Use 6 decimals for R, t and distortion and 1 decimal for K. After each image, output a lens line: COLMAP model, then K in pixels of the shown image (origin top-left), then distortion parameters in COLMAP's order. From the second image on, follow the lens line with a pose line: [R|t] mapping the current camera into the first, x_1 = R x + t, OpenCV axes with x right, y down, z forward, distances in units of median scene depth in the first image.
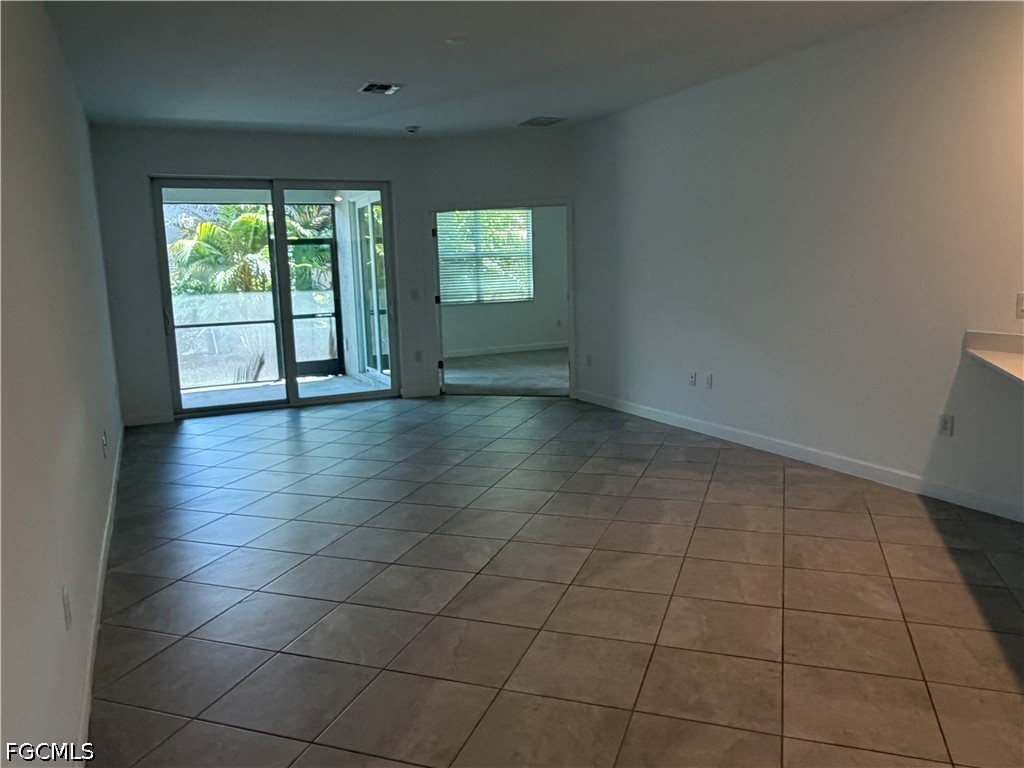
lens RADIAL K [[768.9, 0, 512.0], [0, 768.9, 384.0], [0, 0, 1]] dist [0.003476, -0.008971]
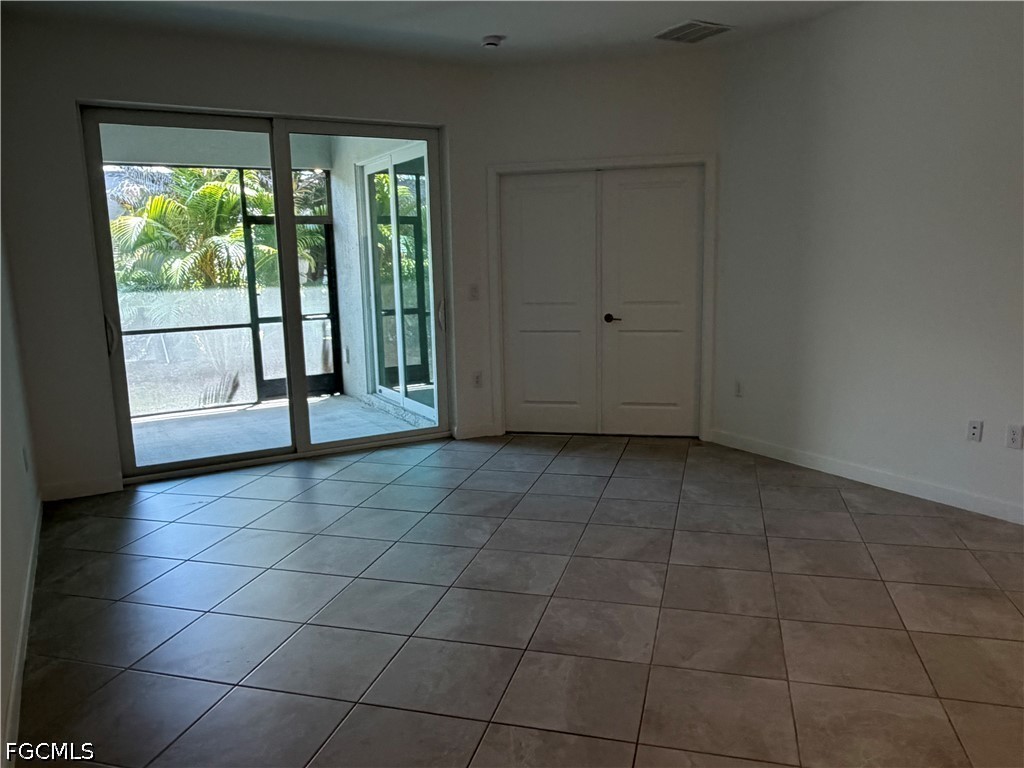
lens RADIAL K [[768.9, 0, 512.0], [0, 768.9, 384.0], [0, 0, 1]] dist [0.003476, -0.008971]
pose [[0.997297, -0.006698, 0.073167, -0.112312], [0.005907, 0.999922, 0.011028, -0.031431], [-0.073235, -0.010566, 0.997259, 0.233567]]
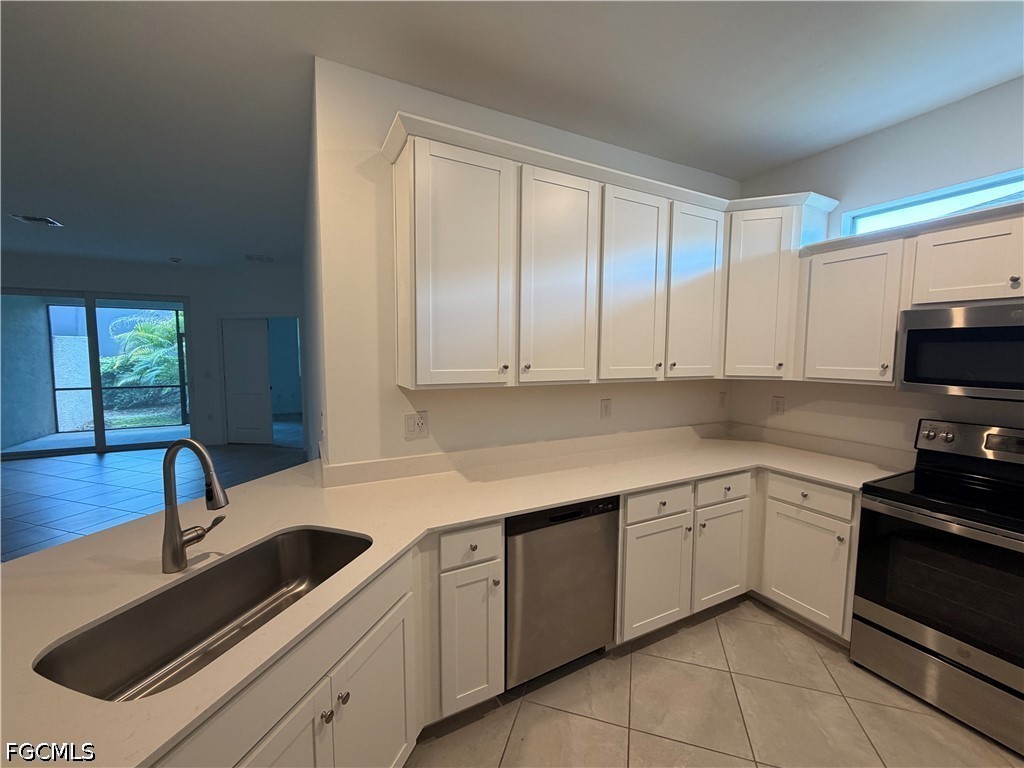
lens RADIAL K [[410.6, 0, 510.3], [0, 410.6, 383.7], [0, 0, 1]] dist [-0.000580, 0.000527]
pose [[0.998727, 0.032278, 0.038763, 0.323043], [-0.029318, 0.996779, -0.074642, -0.045422], [-0.041047, 0.073411, 0.996457, 0.161708]]
